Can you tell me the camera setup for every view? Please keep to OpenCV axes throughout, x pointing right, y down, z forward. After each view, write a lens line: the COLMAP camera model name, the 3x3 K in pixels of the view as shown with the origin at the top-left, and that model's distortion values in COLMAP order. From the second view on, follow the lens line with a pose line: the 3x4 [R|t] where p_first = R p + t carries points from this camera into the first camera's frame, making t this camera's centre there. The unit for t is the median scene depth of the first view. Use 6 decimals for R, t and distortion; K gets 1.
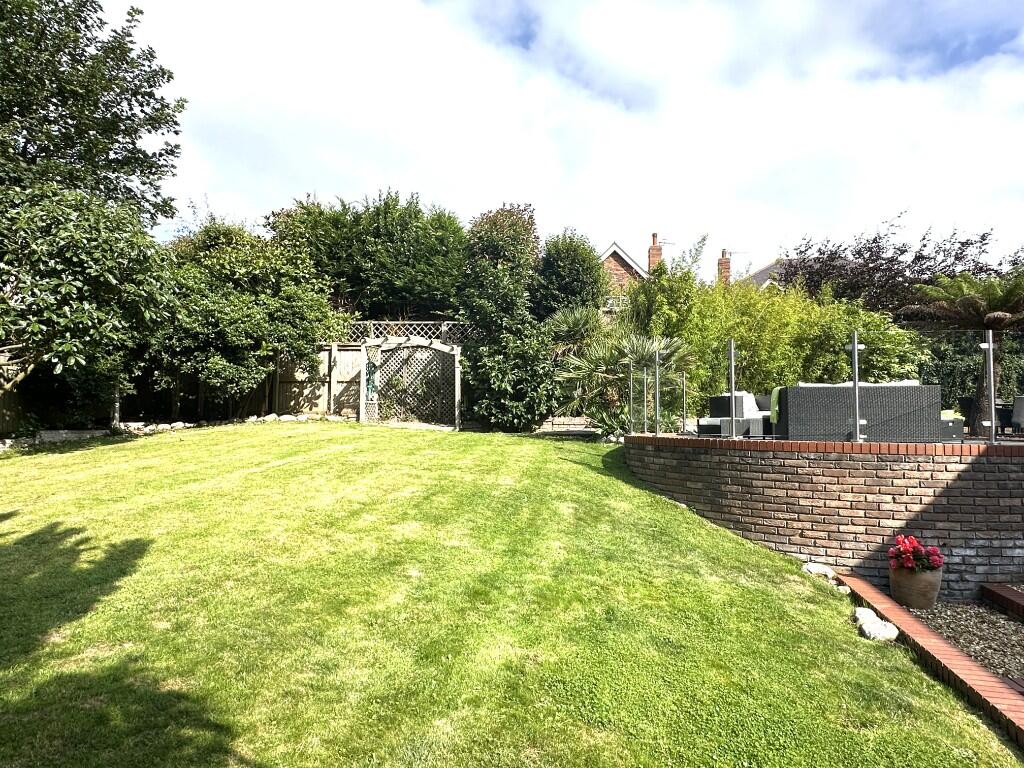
lens RADIAL K [[609.9, 0, 511.4], [0, 609.9, 384.8], [0, 0, 1]] dist [0.017593, -0.000535]
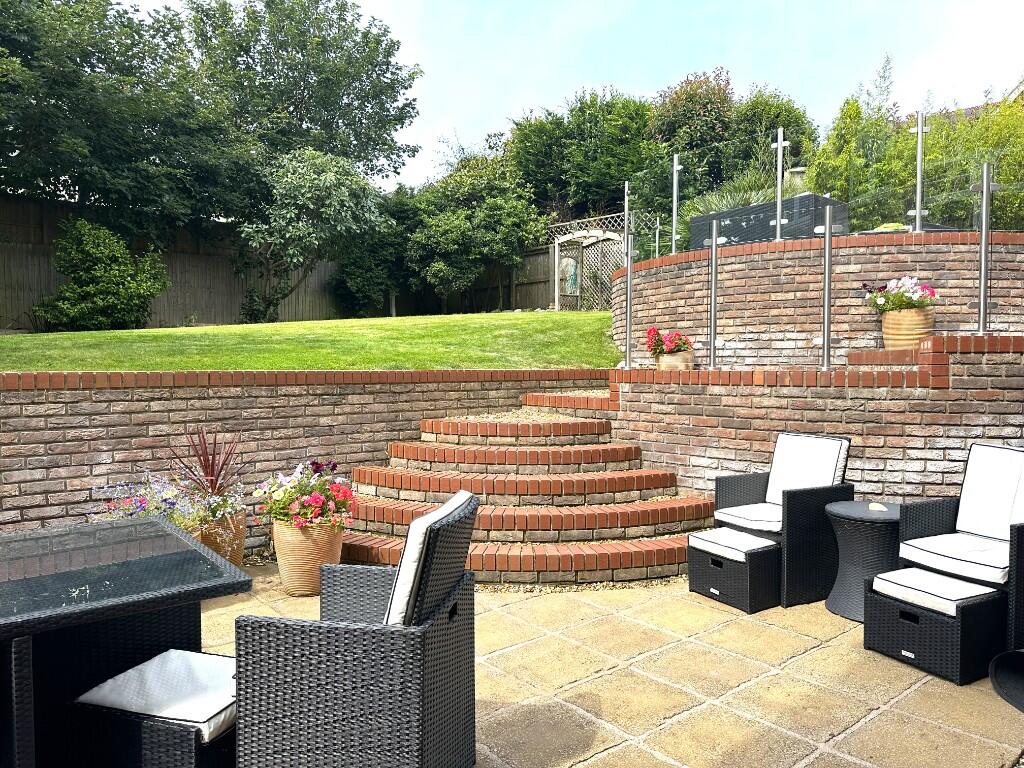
lens RADIAL K [[713.2, 0, 512.4], [0, 713.2, 383.6], [0, 0, 1]] dist [0.065596, 0.001342]
pose [[0.791864, 0.011151, -0.610596, 0.581164], [0.040346, 0.996694, 0.070525, 0.113416], [0.609364, -0.080482, 0.788796, -0.116909]]
